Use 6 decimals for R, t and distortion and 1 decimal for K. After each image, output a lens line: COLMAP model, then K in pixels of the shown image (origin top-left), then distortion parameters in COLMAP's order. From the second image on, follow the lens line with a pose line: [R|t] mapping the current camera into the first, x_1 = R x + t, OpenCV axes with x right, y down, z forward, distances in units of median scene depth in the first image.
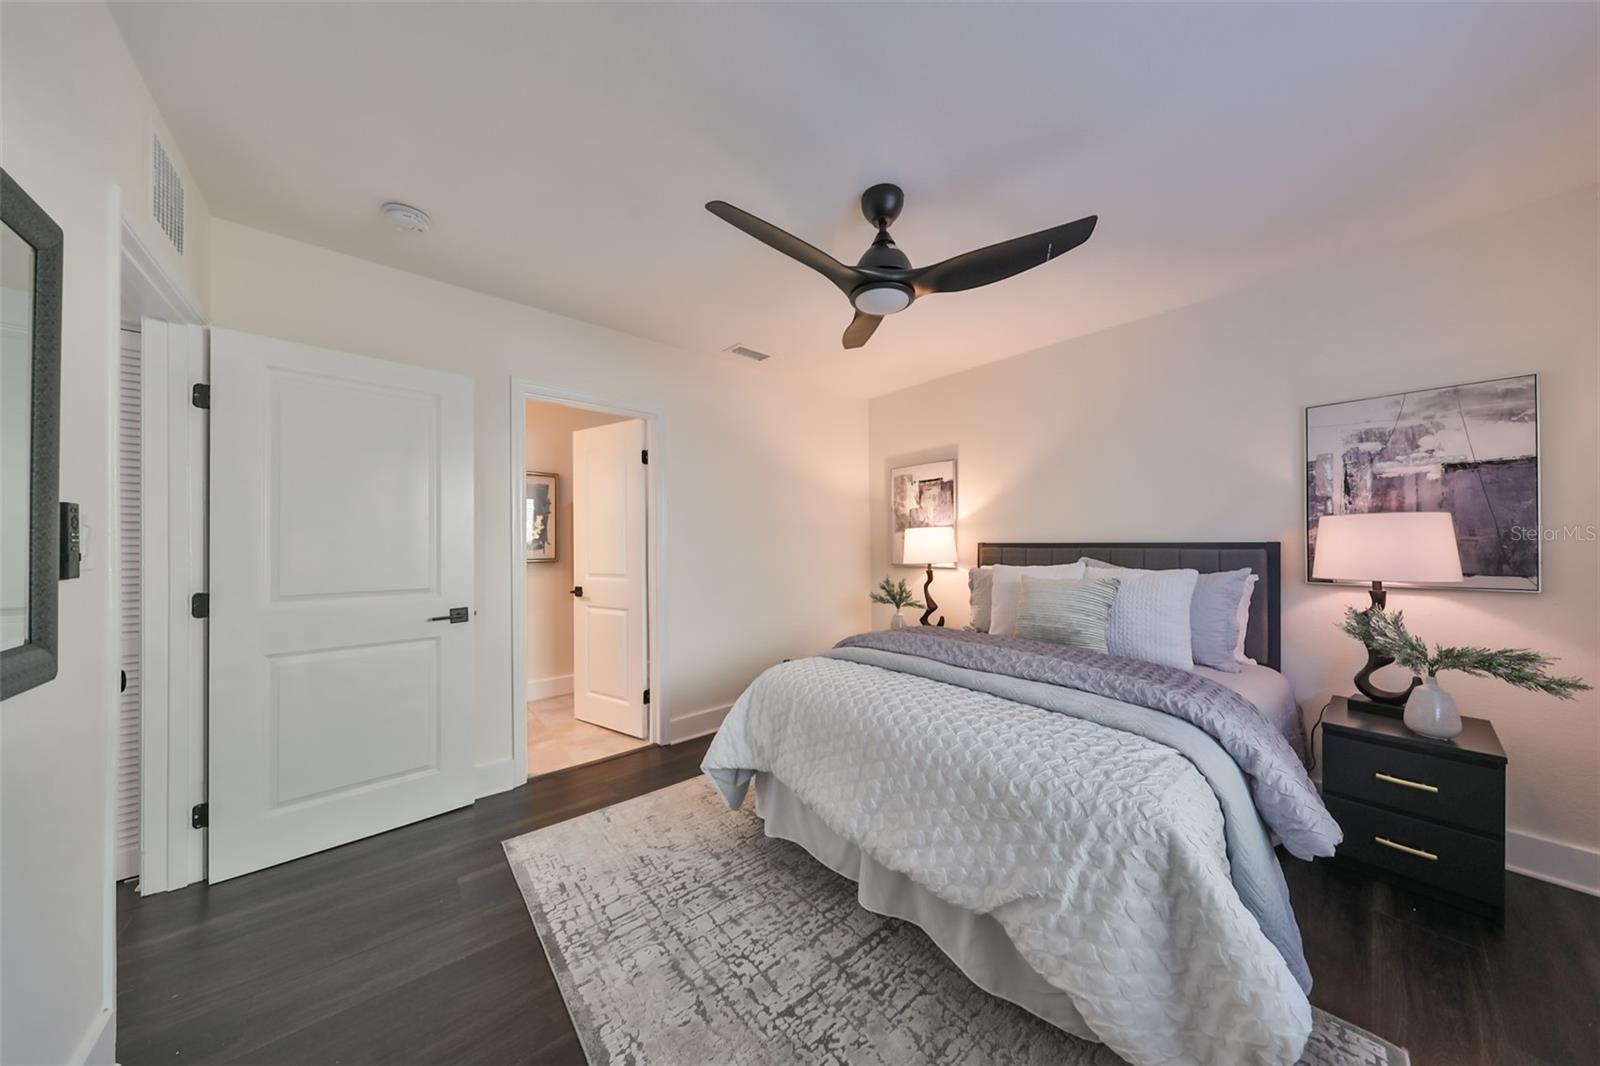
lens RADIAL K [[495.7, 0, 804.8], [0, 495.7, 544.4], [0, 0, 1]] dist [0.000072, 0.000029]
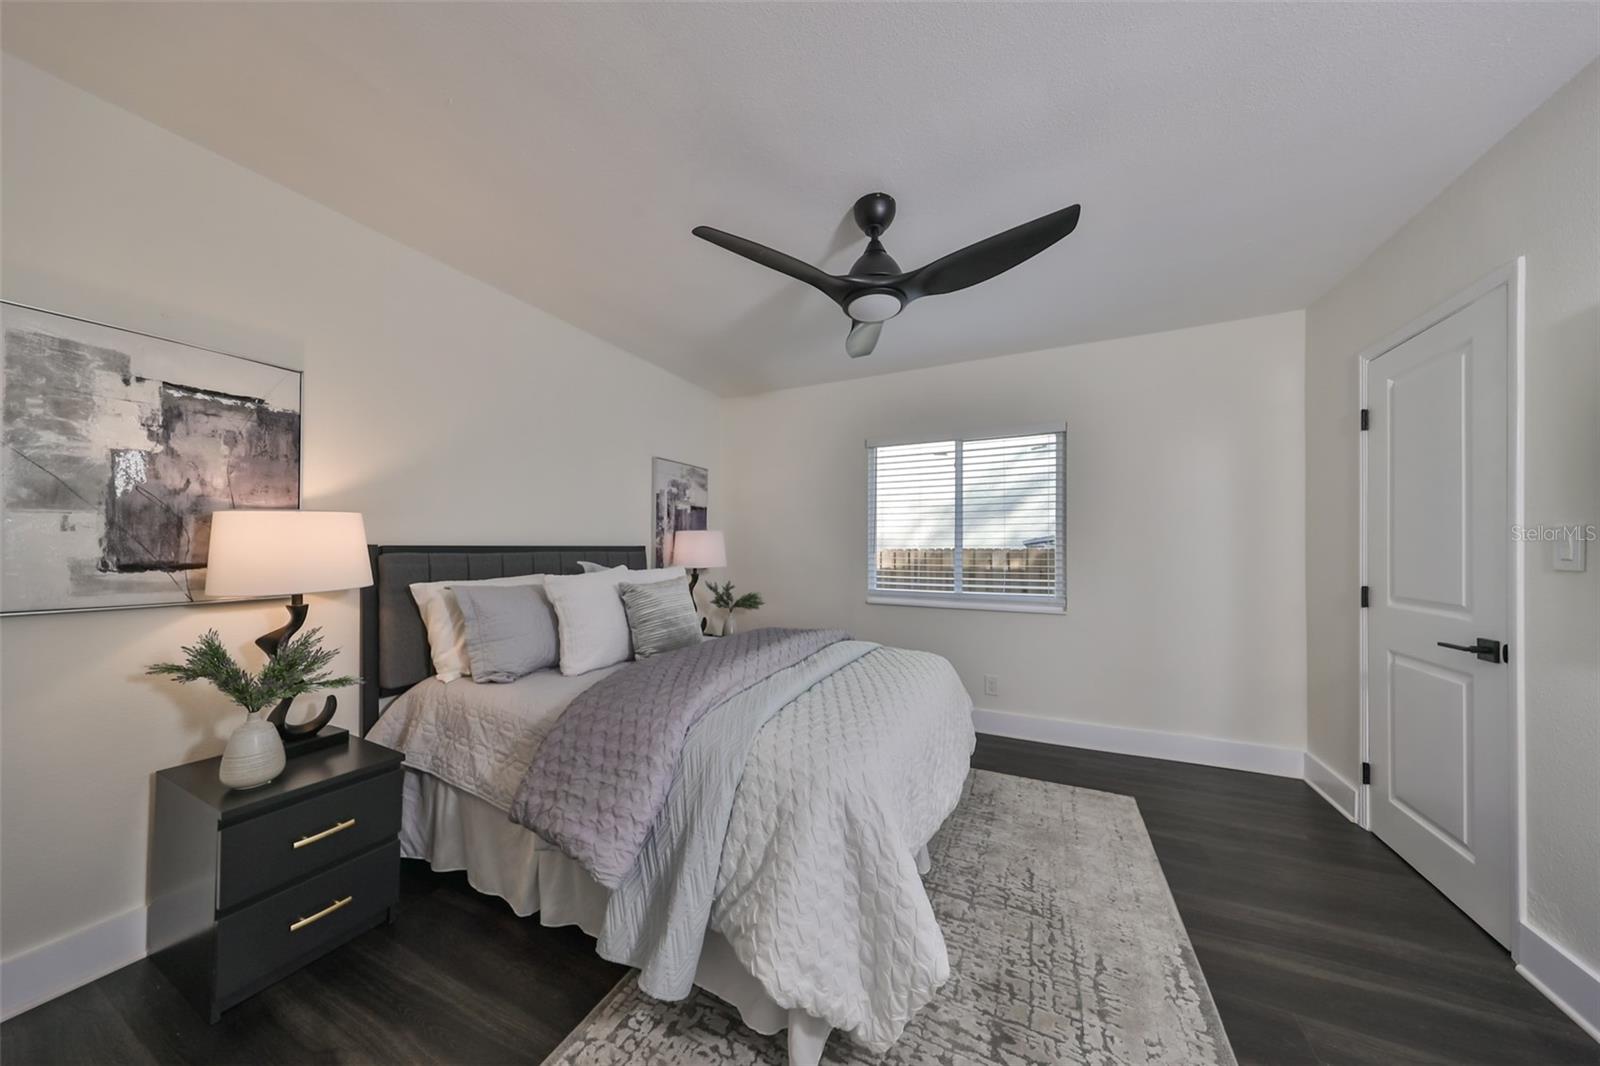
lens RADIAL K [[495.7, 0, 804.8], [0, 495.7, 544.4], [0, 0, 1]] dist [0.000072, 0.000029]
pose [[-0.412150, 0.006084, 0.911096, -0.344536], [-0.001104, 0.999974, -0.007177, 0.000241], [-0.911115, -0.003964, -0.412133, 0.745289]]
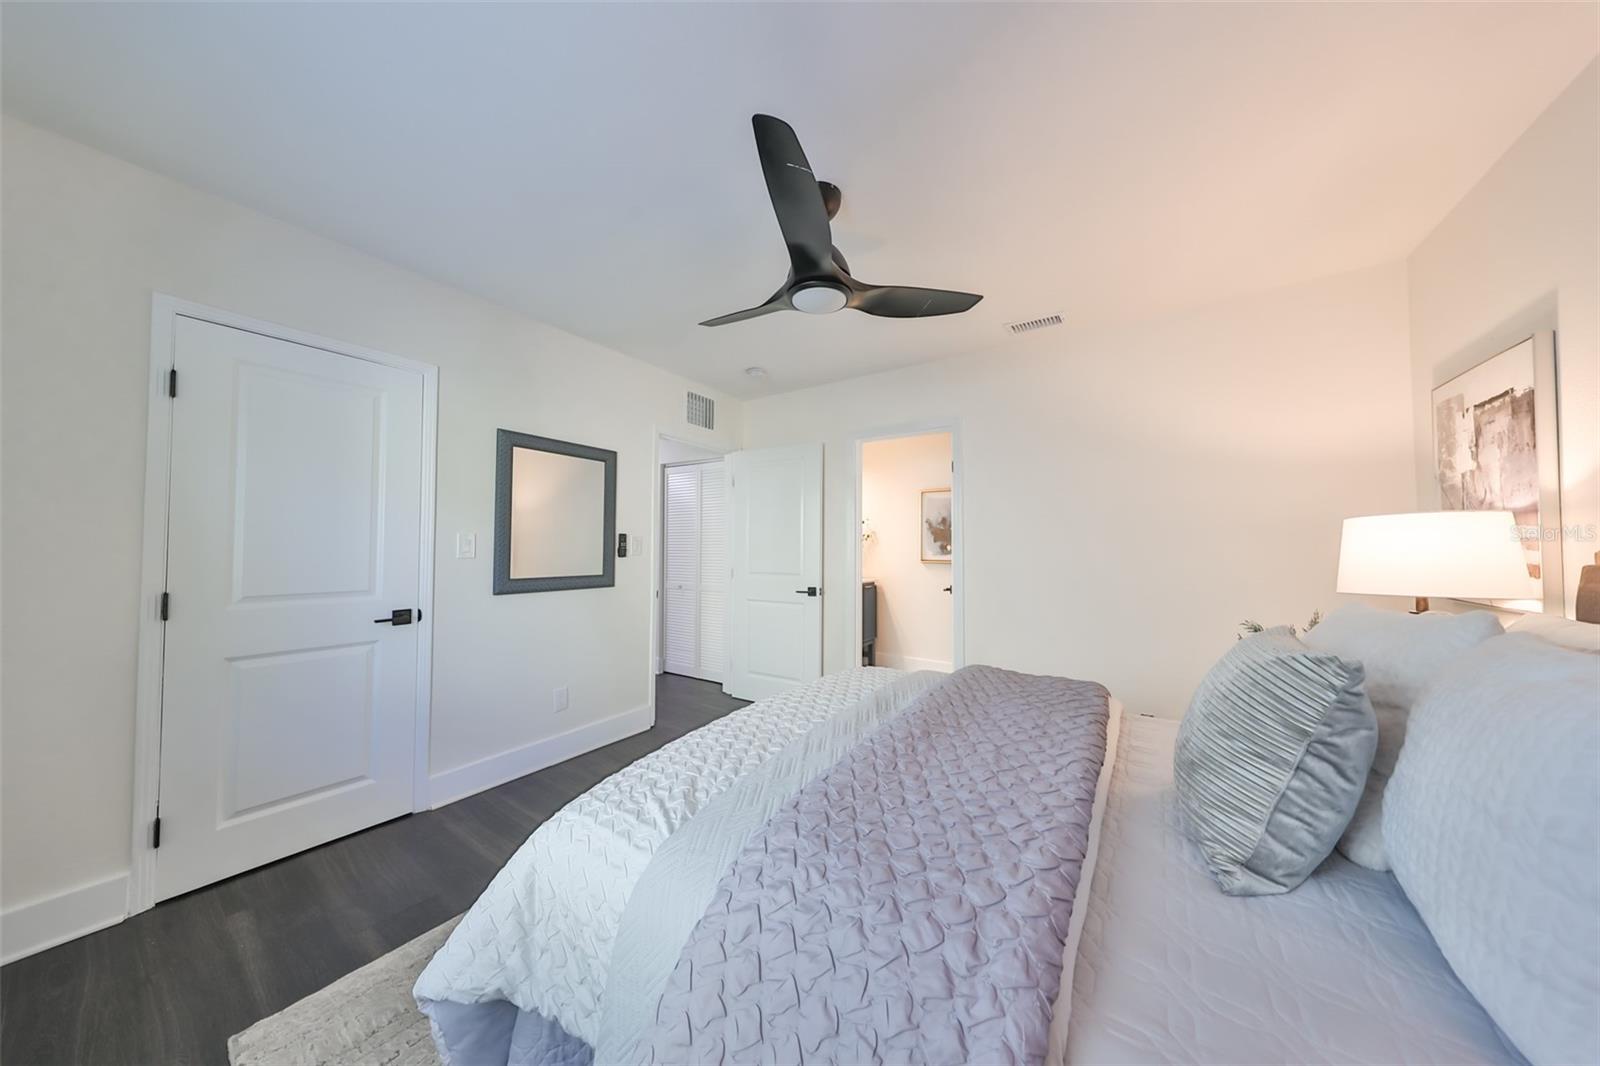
lens RADIAL K [[495.7, 0, 804.8], [0, 495.7, 544.4], [0, 0, 1]] dist [0.000072, 0.000029]
pose [[0.259995, -0.001765, -0.965608, 0.522034], [-0.006417, 0.999973, -0.003556, -0.002885], [0.965589, 0.007121, 0.259977, 0.350050]]
